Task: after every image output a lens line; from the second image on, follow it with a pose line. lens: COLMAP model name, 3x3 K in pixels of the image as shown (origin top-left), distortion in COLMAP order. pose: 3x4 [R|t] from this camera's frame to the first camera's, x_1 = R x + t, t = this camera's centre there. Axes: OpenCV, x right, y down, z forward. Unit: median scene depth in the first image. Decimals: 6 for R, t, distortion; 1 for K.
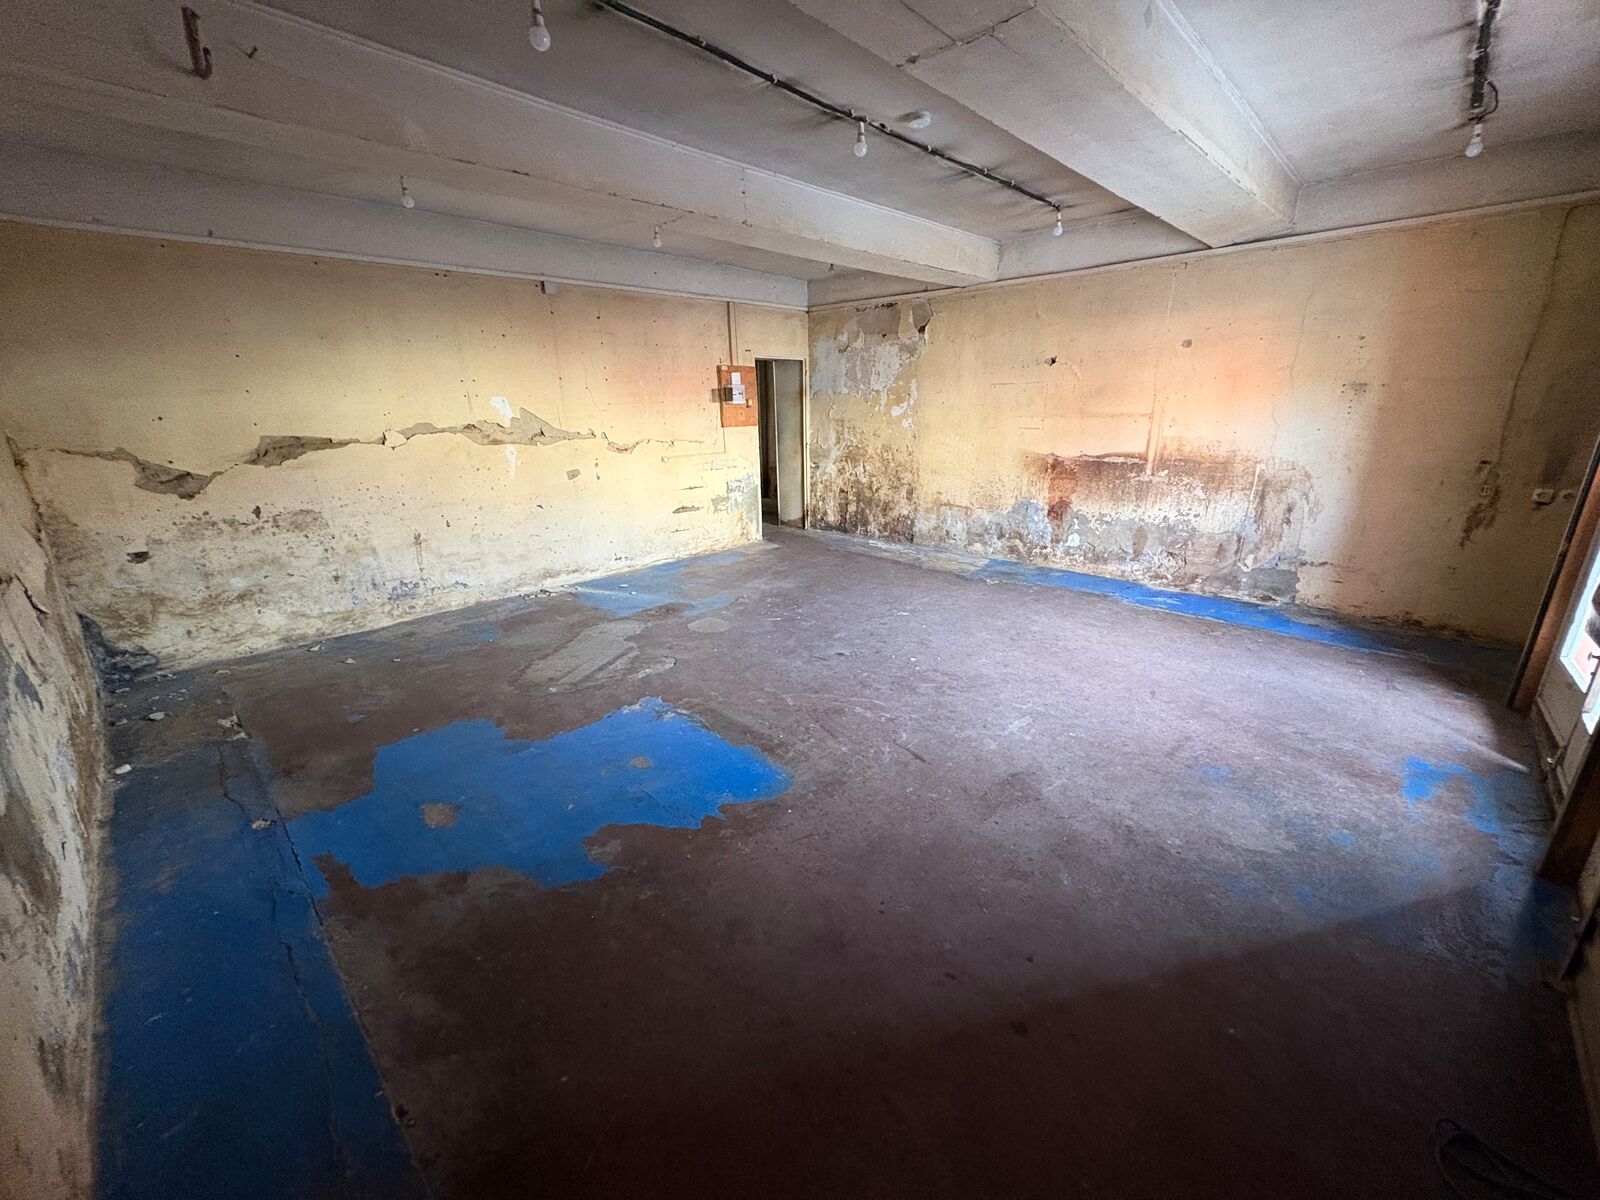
lens RADIAL K [[627.6, 0, 802.8], [0, 627.6, 599.3], [0, 0, 1]] dist [-0.001066, -0.000548]
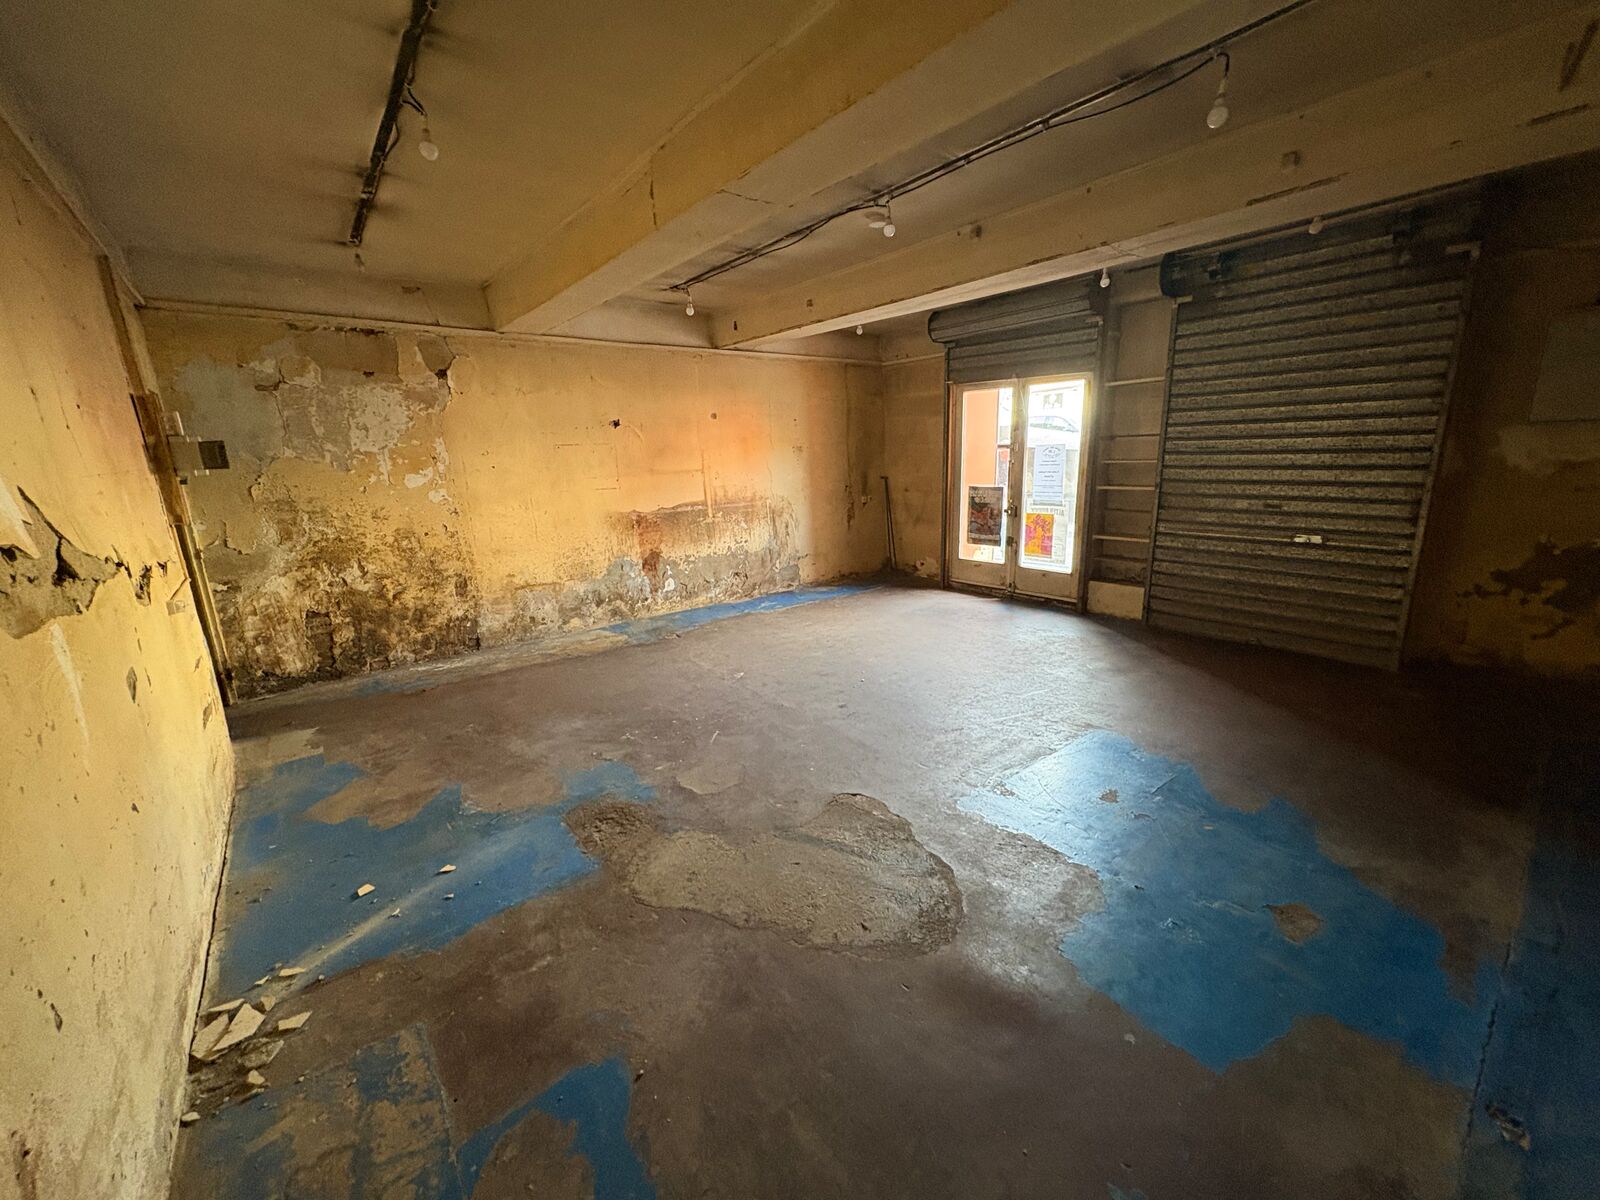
lens RADIAL K [[627.6, 0, 796.4], [0, 627.6, 603.2], [0, 0, 1]] dist [-0.001066, -0.000548]
pose [[0.136939, -0.221474, 0.965503, -0.619944], [0.327802, 0.929903, 0.166815, -0.179221], [-0.934769, 0.293650, 0.199939, 0.599640]]
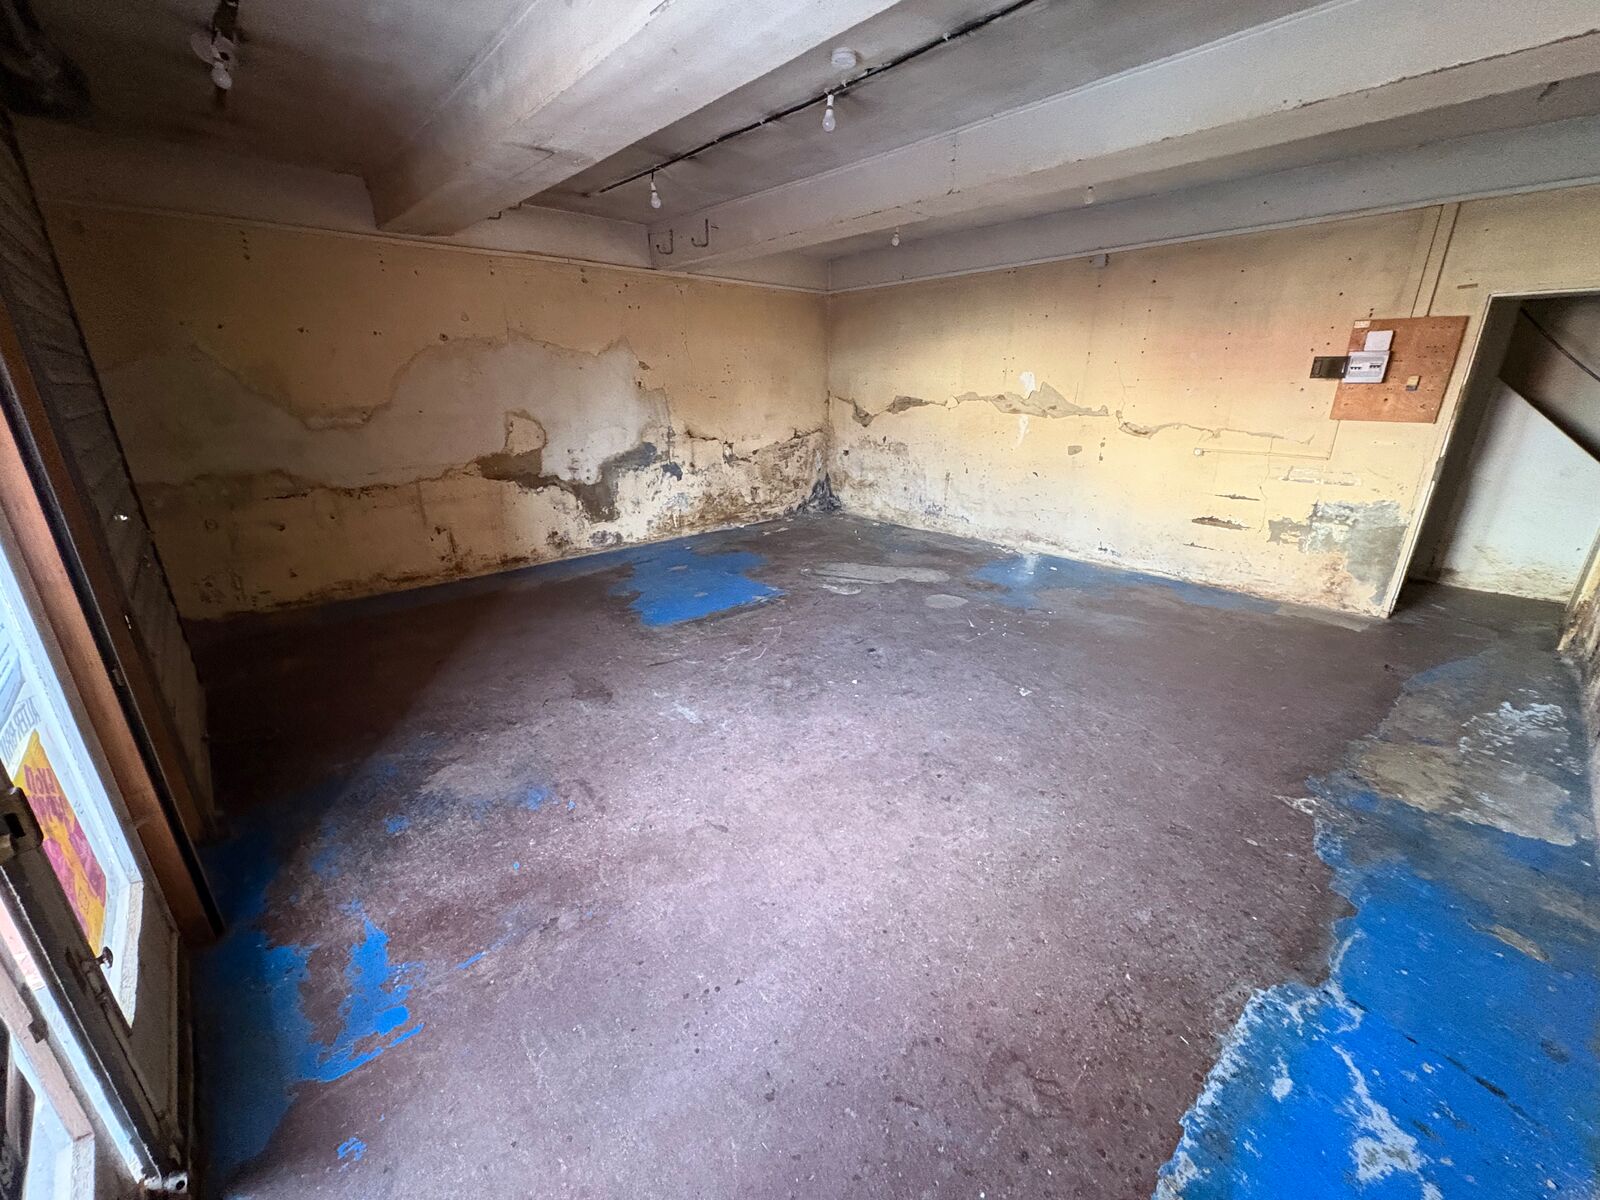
lens RADIAL K [[627.6, 0, 802.4], [0, 627.6, 601.3], [0, 0, 1]] dist [-0.001066, -0.000548]
pose [[-0.050428, 0.347023, -0.936500, 0.677181], [-0.298558, 0.889577, 0.345712, -0.200714], [0.953058, 0.297033, 0.058747, 0.597351]]
